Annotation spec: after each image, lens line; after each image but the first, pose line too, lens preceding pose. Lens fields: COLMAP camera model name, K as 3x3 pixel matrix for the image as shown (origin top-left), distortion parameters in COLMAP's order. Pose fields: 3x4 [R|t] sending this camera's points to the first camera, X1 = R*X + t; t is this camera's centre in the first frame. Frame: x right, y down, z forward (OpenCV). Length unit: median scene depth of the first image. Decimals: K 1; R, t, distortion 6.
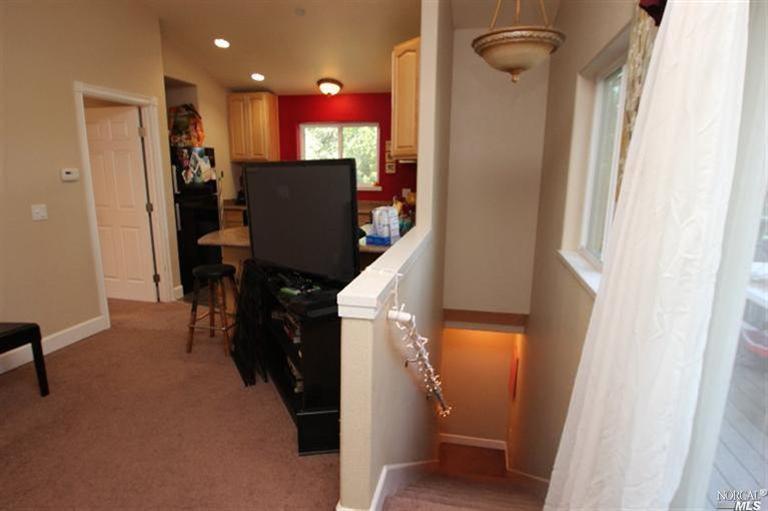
lens RADIAL K [[459.8, 0, 383.6], [0, 459.8, 265.7], [0, 0, 1]] dist [0.001227, -0.000302]
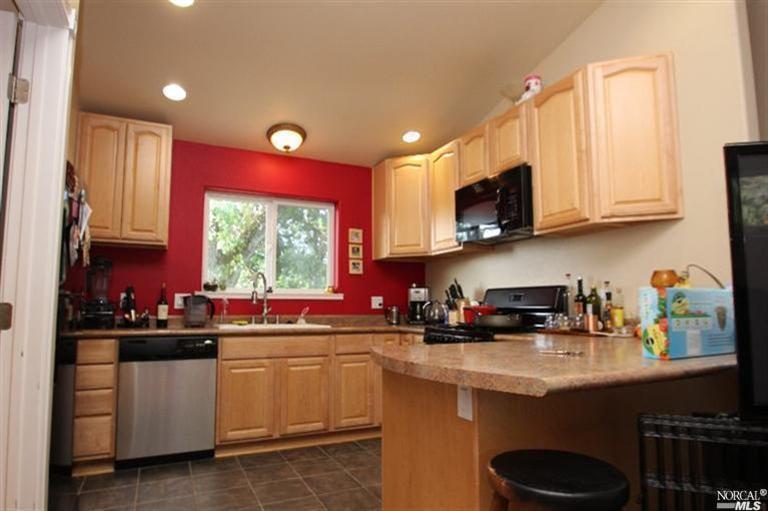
lens RADIAL K [[459.8, 0, 383.6], [0, 459.8, 265.7], [0, 0, 1]] dist [0.001227, -0.000302]
pose [[0.807727, 0.039482, 0.588233, -0.354052], [0.138681, 0.957034, -0.254663, -0.034103], [-0.573014, 0.287275, 0.767547, 0.452666]]
